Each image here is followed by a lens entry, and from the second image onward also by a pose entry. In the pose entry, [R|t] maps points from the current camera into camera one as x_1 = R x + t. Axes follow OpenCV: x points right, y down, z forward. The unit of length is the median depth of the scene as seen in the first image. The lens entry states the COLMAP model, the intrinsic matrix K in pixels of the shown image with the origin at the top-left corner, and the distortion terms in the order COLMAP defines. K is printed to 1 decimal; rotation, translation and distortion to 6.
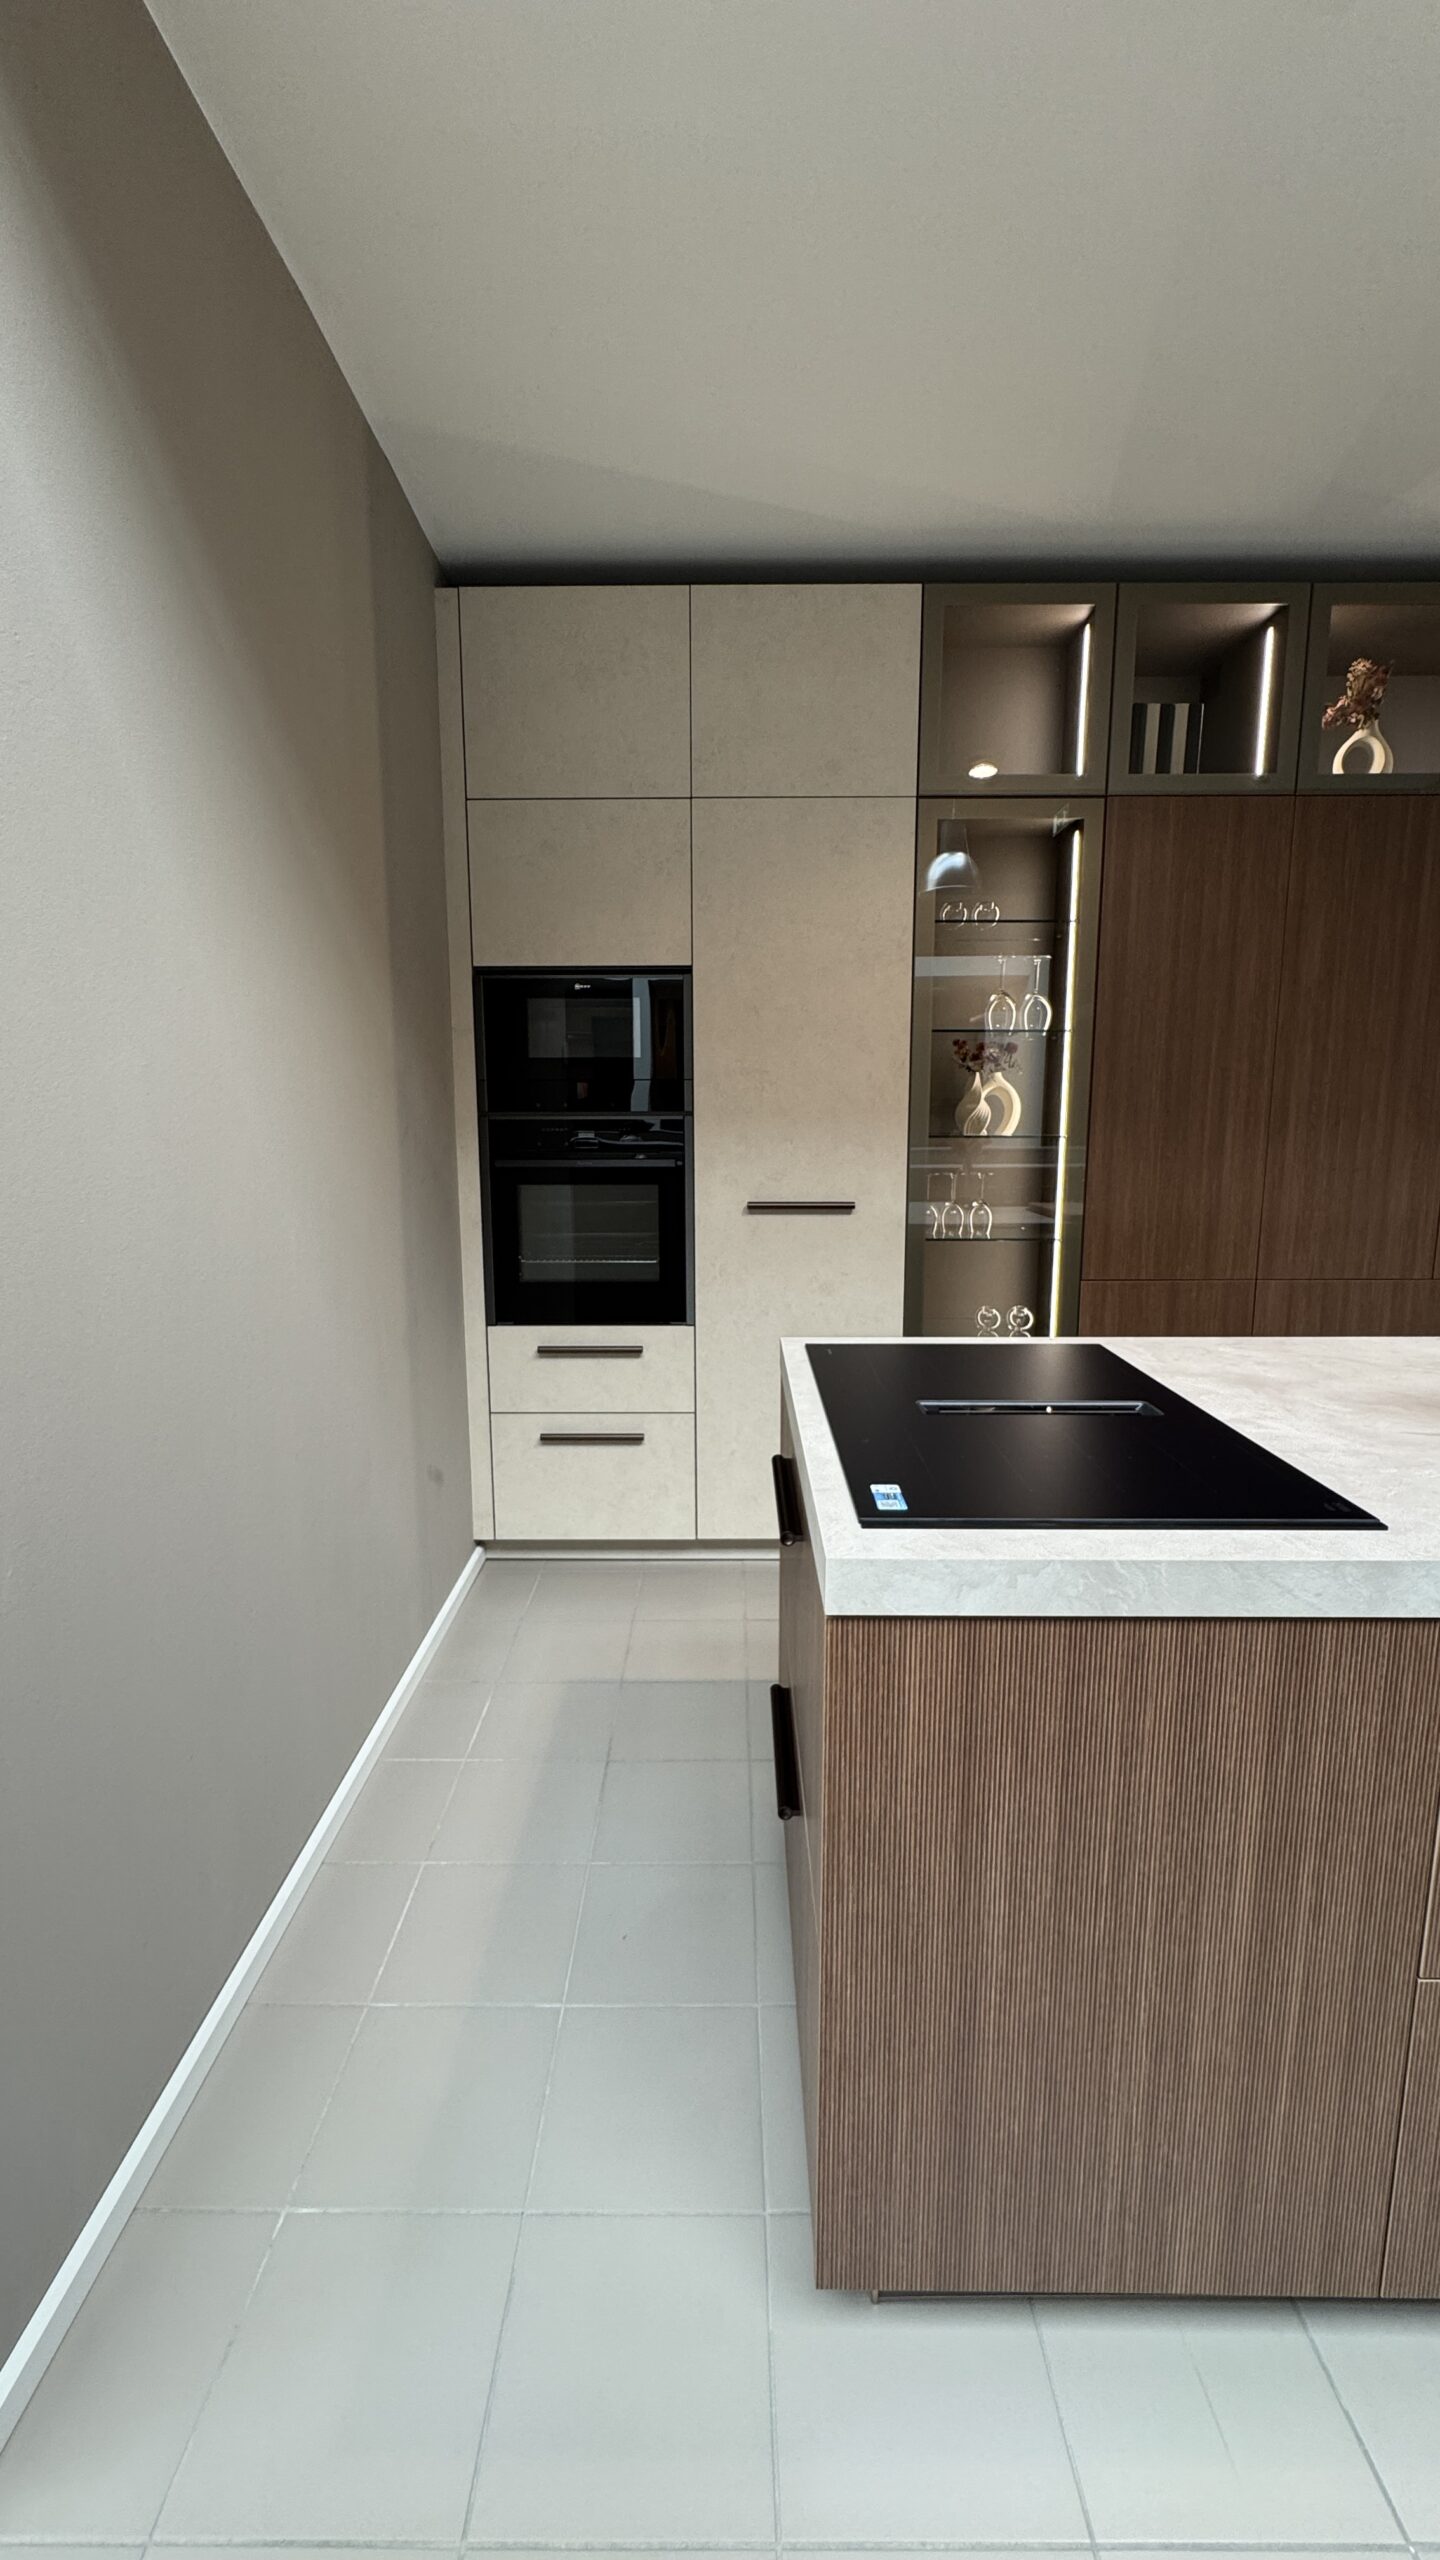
lens RADIAL K [[1044.2, 0, 721.2], [0, 1044.2, 1277.6], [0, 0, 1]] dist [-0.002287, -0.000485]
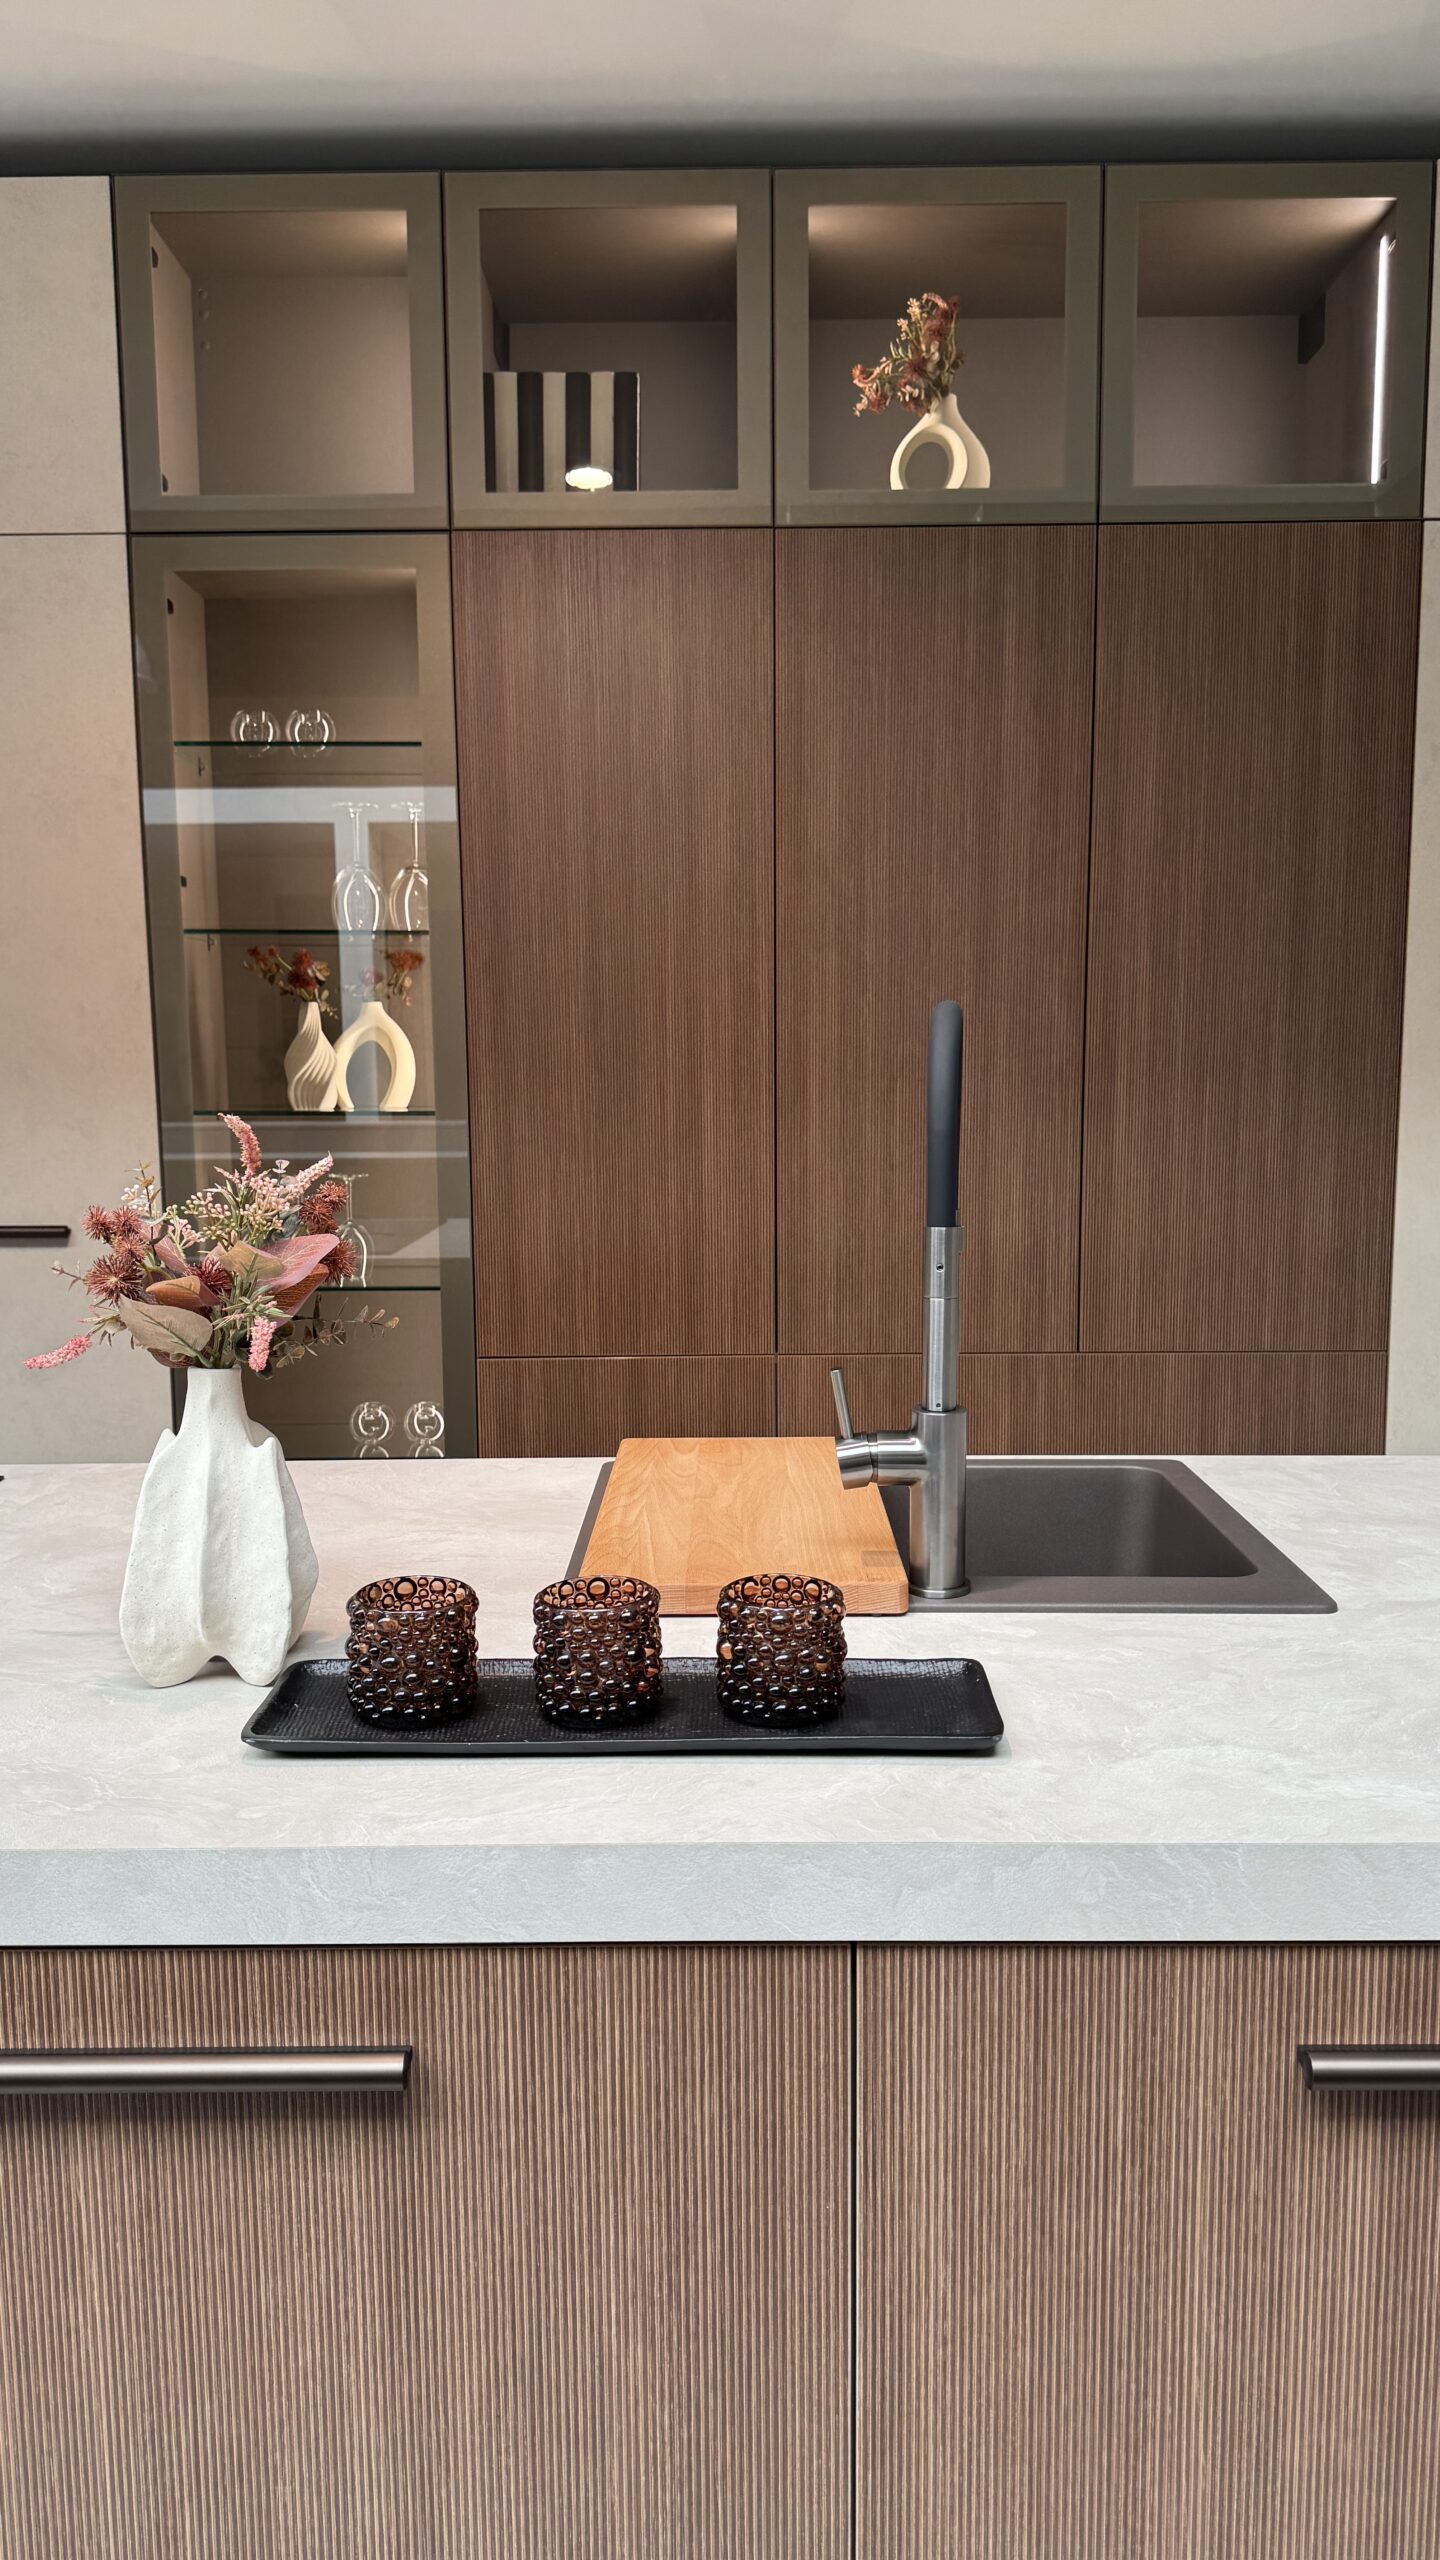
lens RADIAL K [[1827.7, 0, 719.6], [0, 1827.7, 1287.8], [0, 0, 1]] dist [0.099521, -0.151632]
pose [[0.999982, -0.006040, -0.000193, 0.510785], [0.006032, 0.999563, -0.028942, -0.006232], [0.000368, 0.028940, 0.999581, -0.027041]]
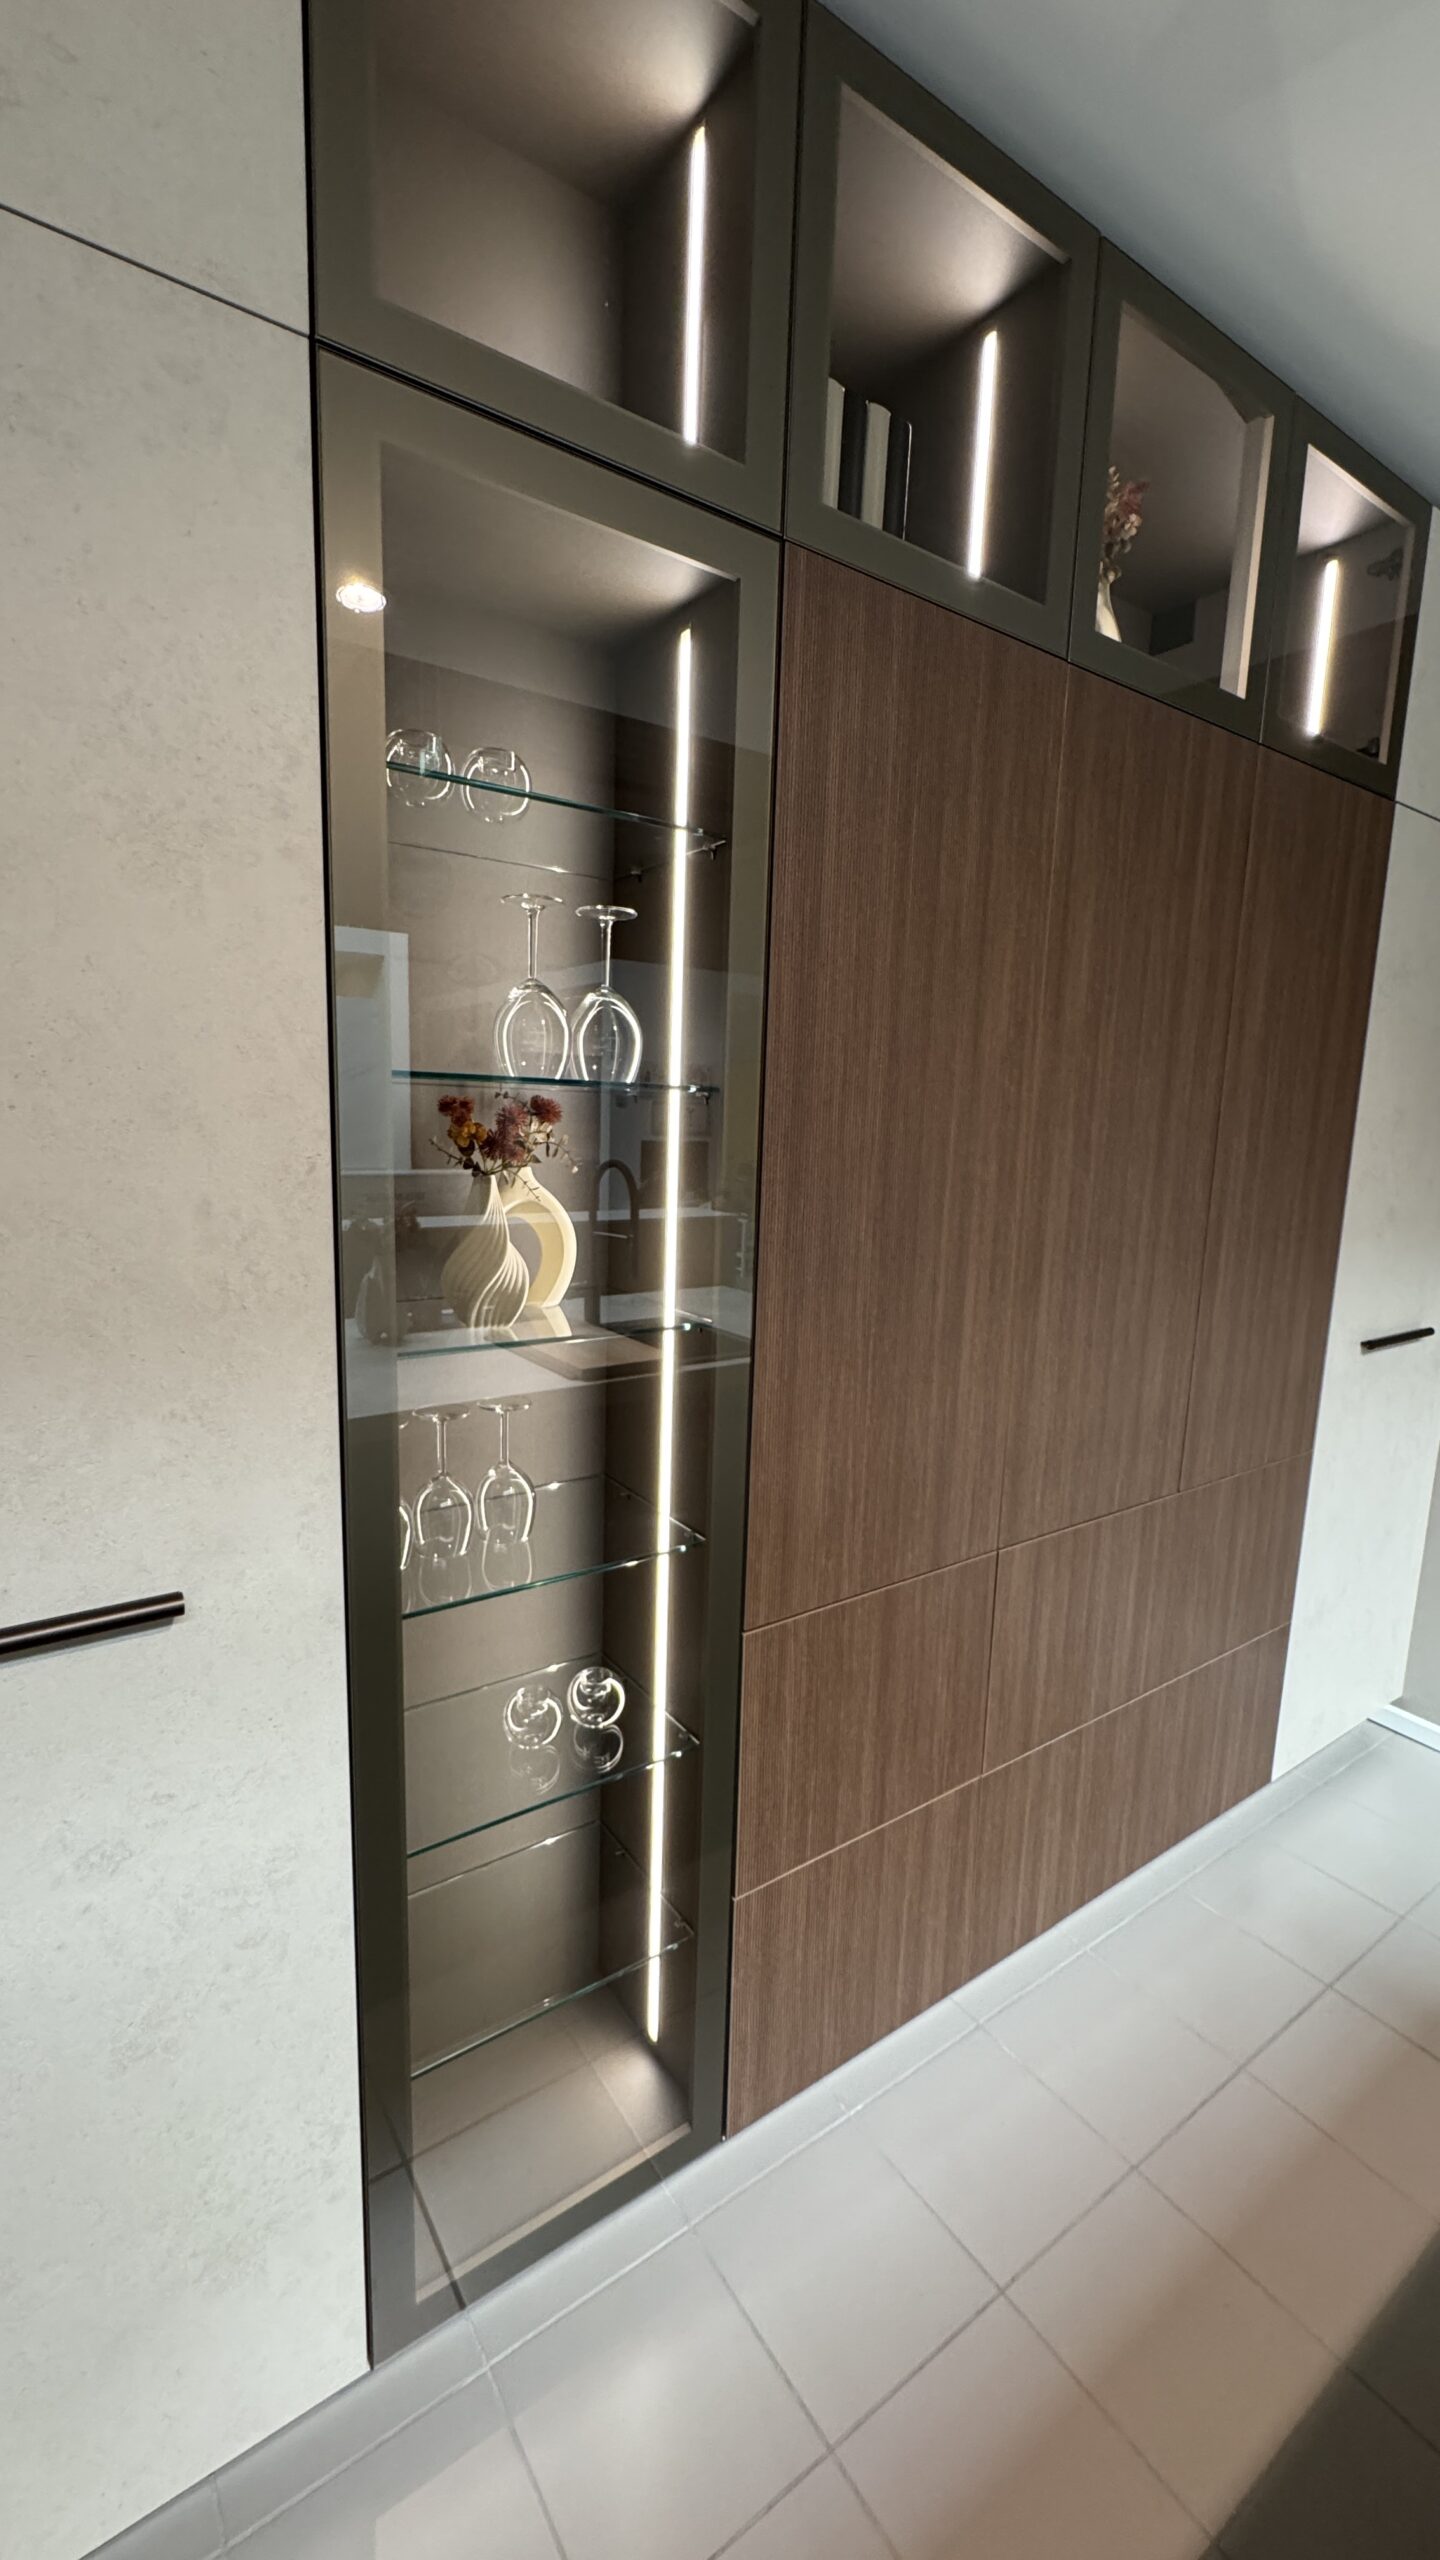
lens RADIAL K [[1044.2, 0, 721.2], [0, 1044.2, 1277.6], [0, 0, 1]] dist [-0.002287, -0.000485]
pose [[0.815975, -0.063899, 0.574545, 0.088508], [0.061747, 0.997820, 0.023280, -0.174399], [-0.574780, 0.016481, 0.818142, 0.667097]]
